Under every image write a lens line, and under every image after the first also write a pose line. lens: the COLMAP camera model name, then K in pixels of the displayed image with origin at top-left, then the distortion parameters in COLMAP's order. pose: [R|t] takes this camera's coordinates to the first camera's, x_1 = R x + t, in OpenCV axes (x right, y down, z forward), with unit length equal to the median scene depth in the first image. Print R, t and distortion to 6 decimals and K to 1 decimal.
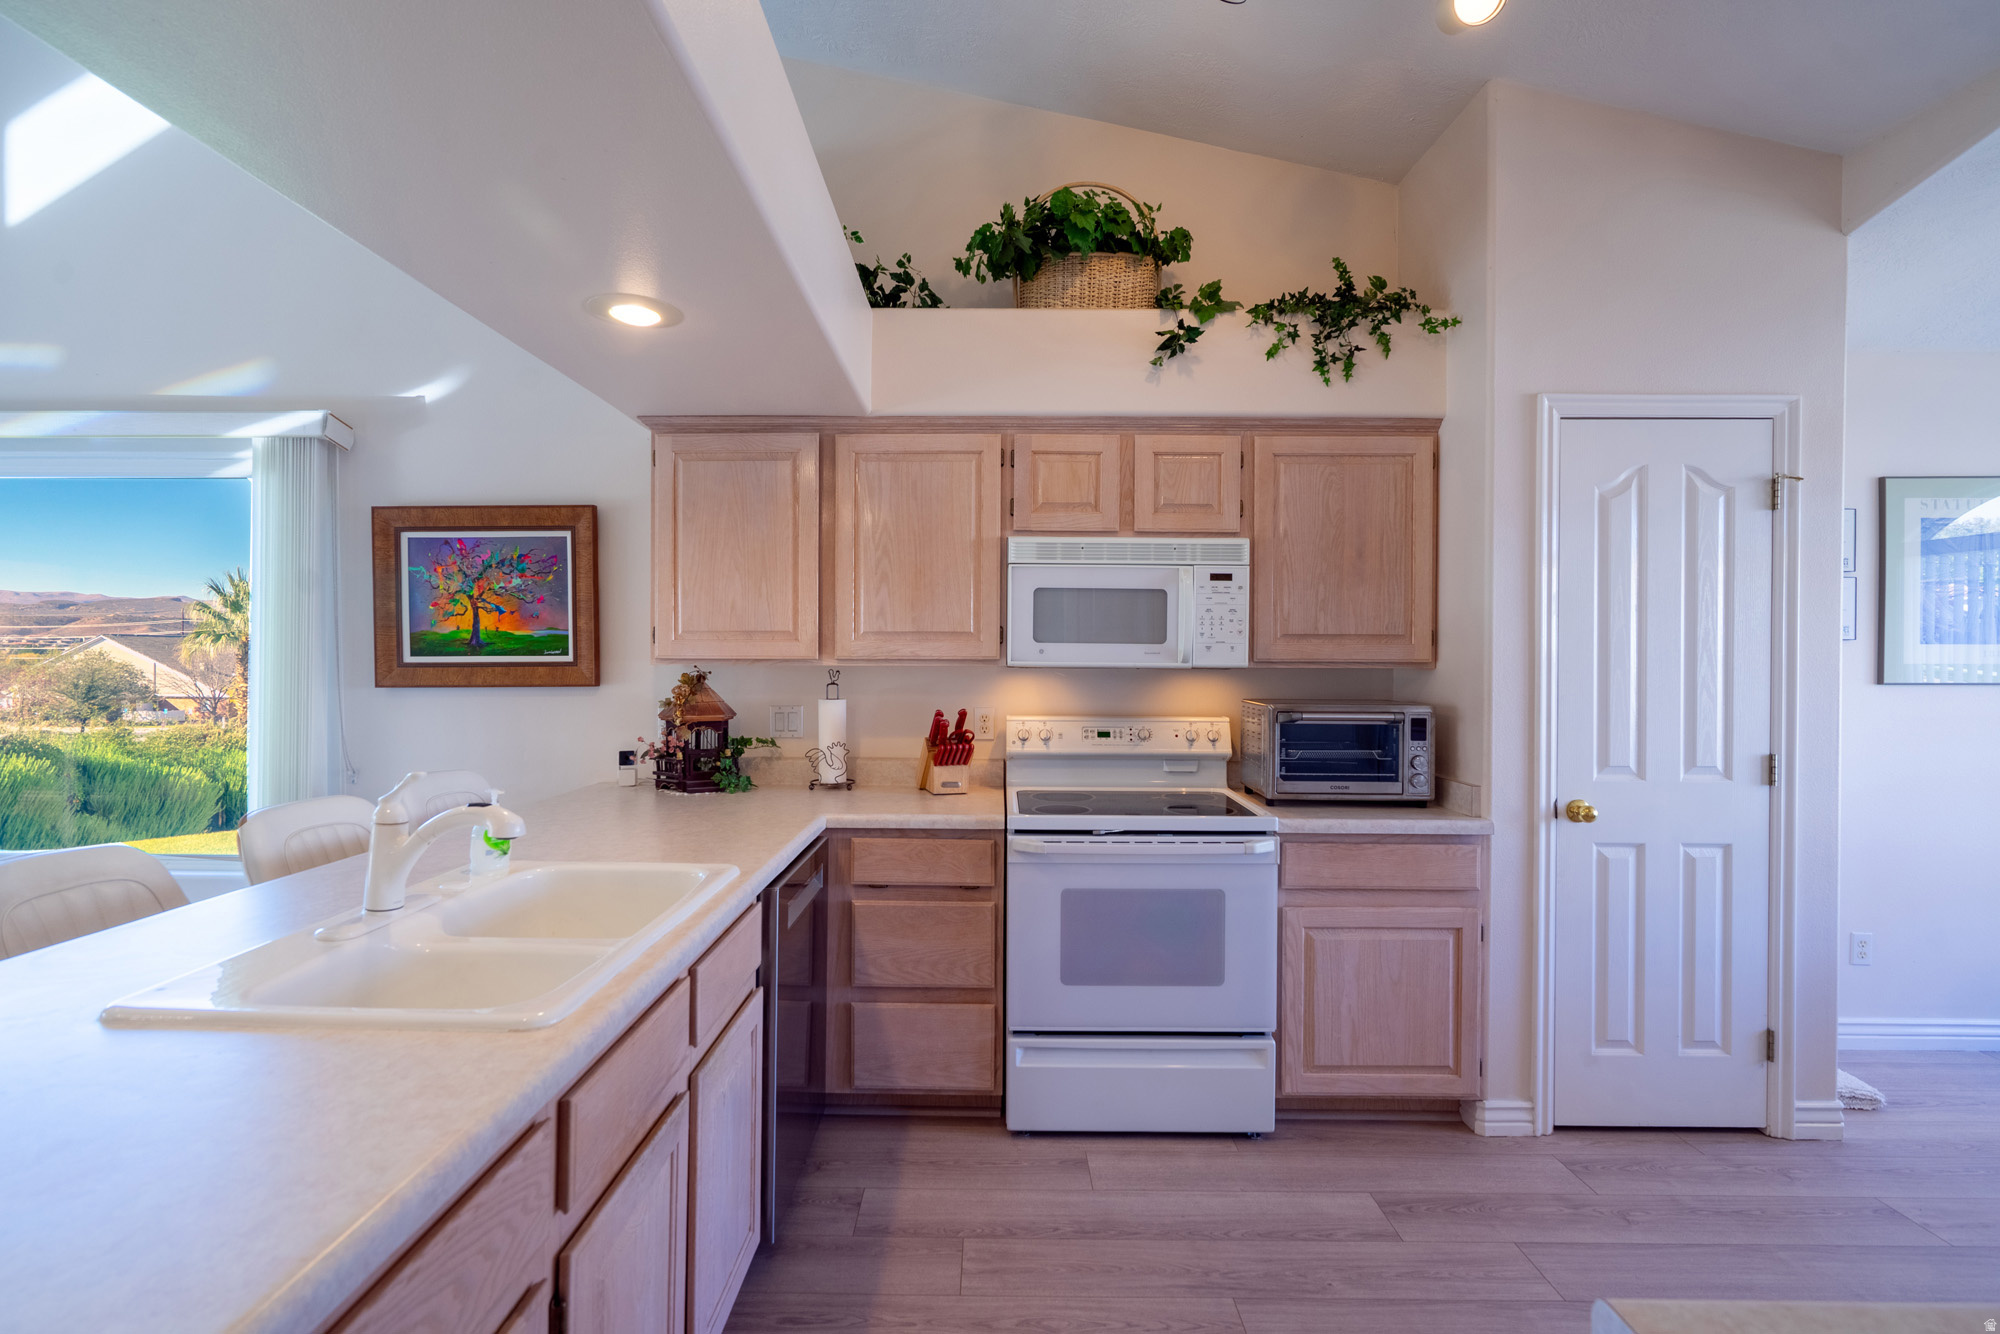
lens RADIAL K [[912.1, 0, 993.5], [0, 912.1, 663.4], [0, 0, 1]] dist [-0.001202, -0.000112]
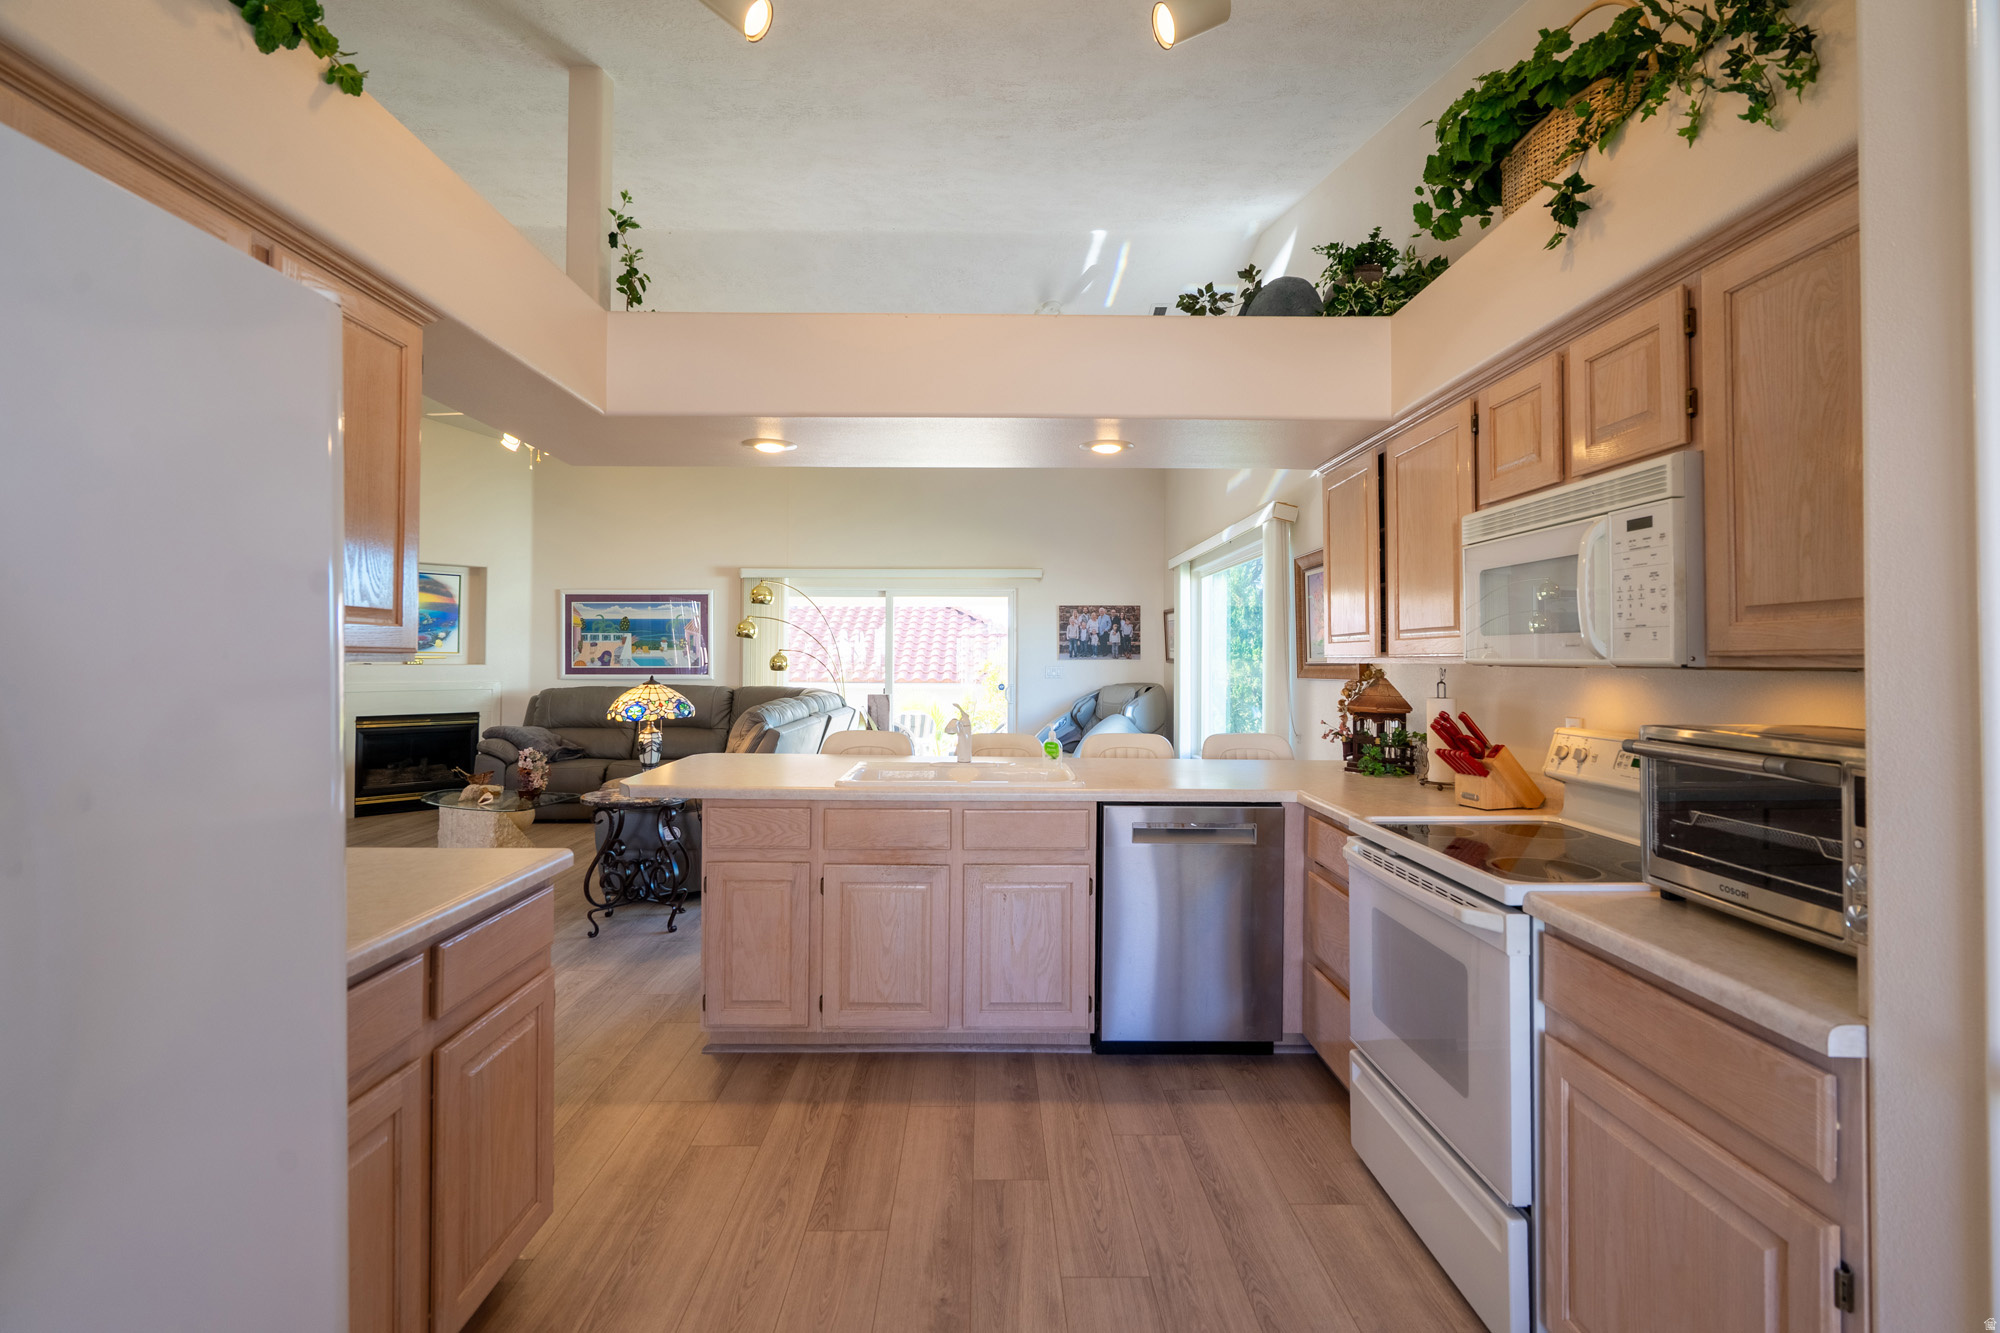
lens RADIAL K [[907.1, 0, 998.9], [0, 907.1, 638.9], [0, 0, 1]] dist [-0.000262, -0.000028]
pose [[0.014813, -0.026244, -0.999546, 0.861266], [-0.006689, 0.999631, -0.026345, 0.005258], [0.999868, 0.007077, 0.014632, 0.537759]]
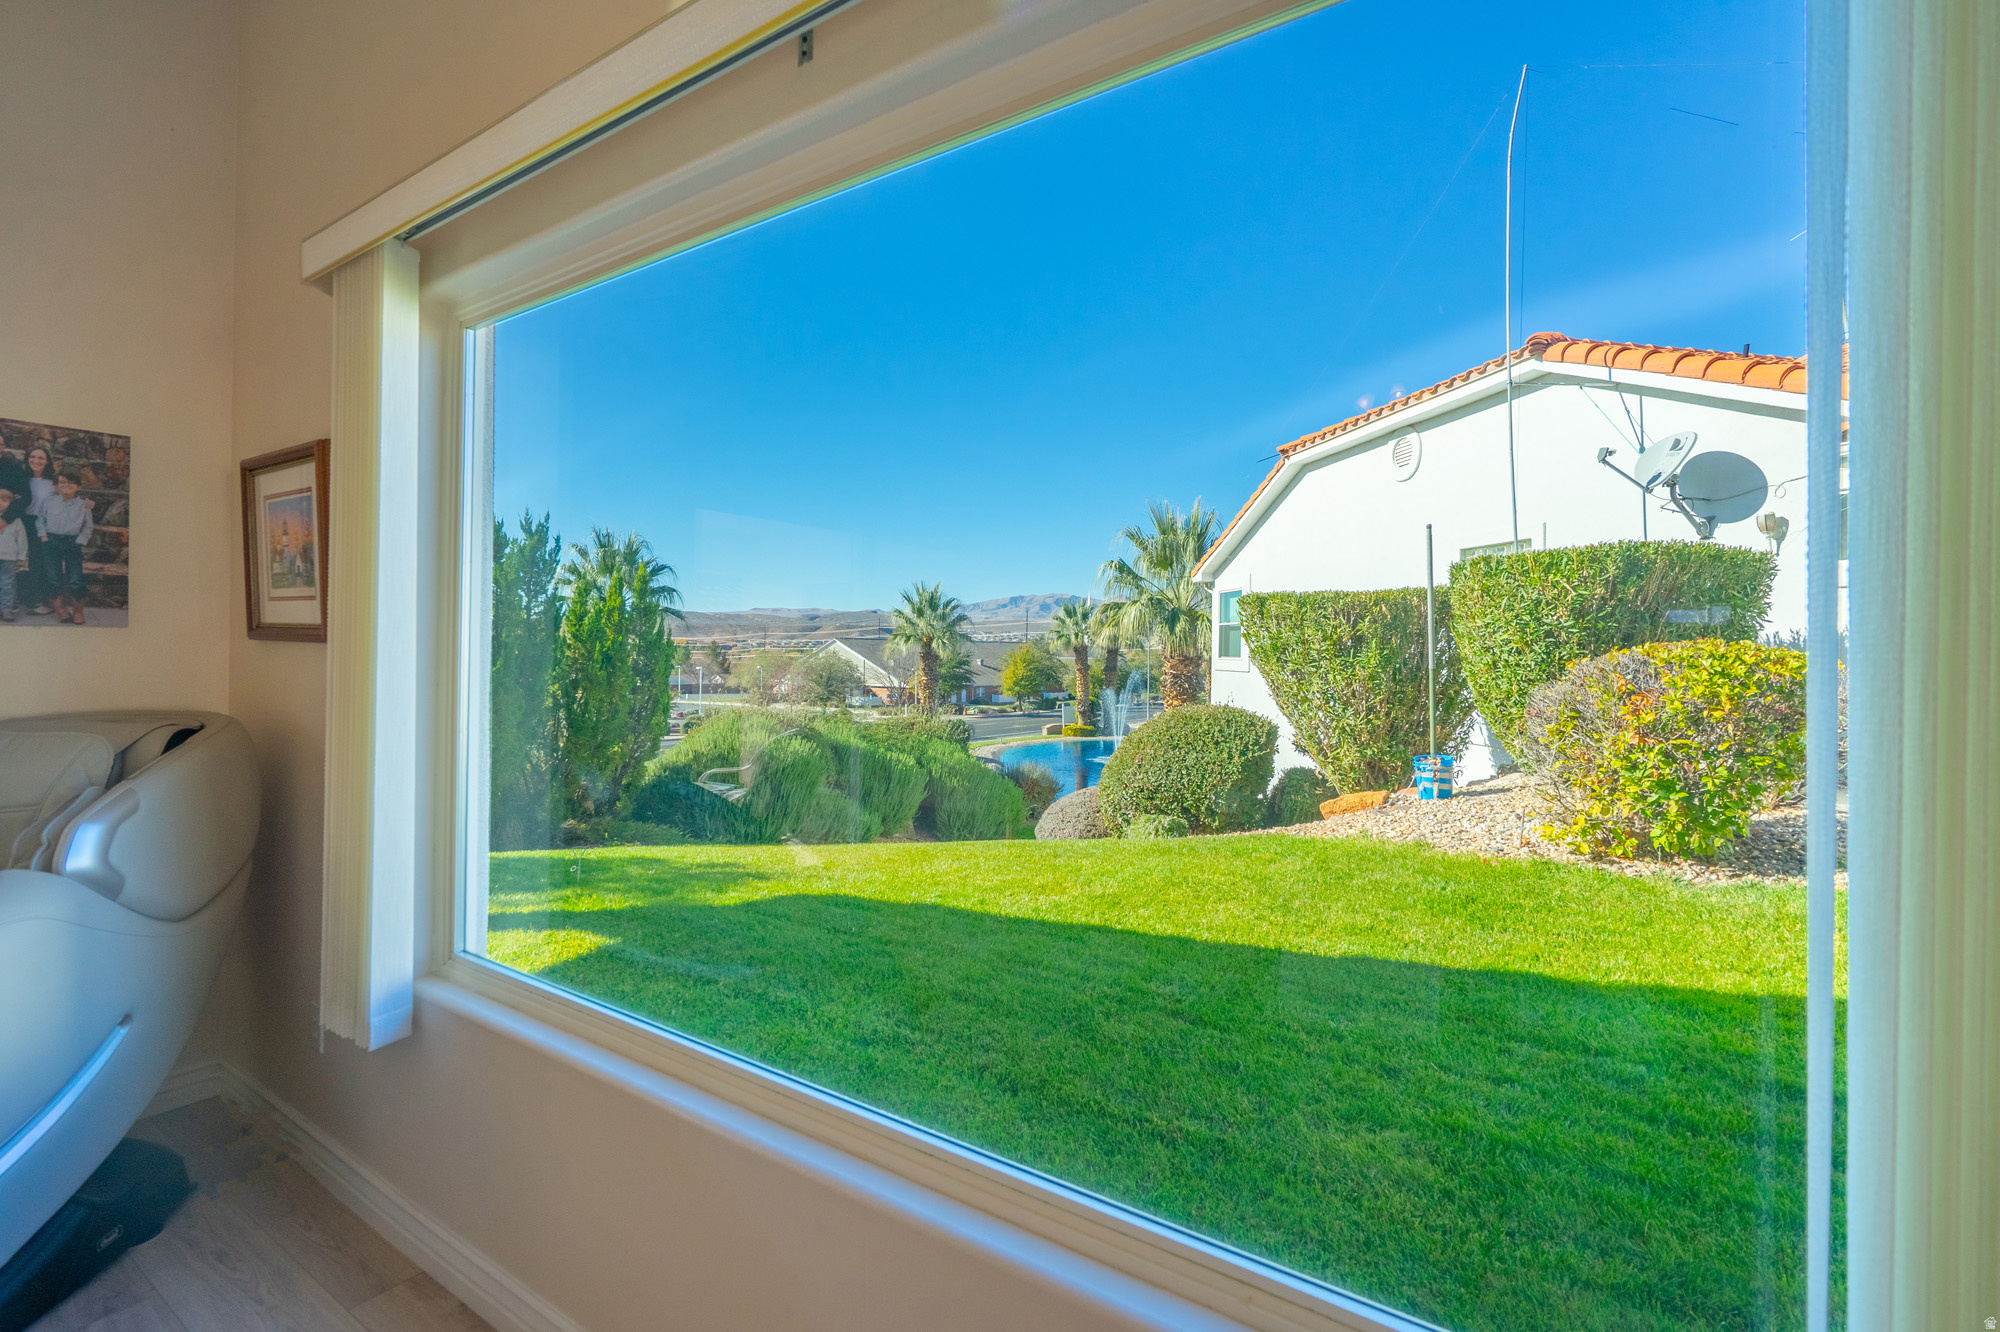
lens RADIAL K [[927.6, 0, 999.9], [0, 927.6, 656.4], [0, 0, 1]] dist [-0.017262, 0.000142]
pose [[0.827038, 0.006930, -0.562103, -0.904658], [-0.012295, 0.999908, -0.005763, 0.013427], [0.562012, 0.011677, 0.827047, 0.792884]]
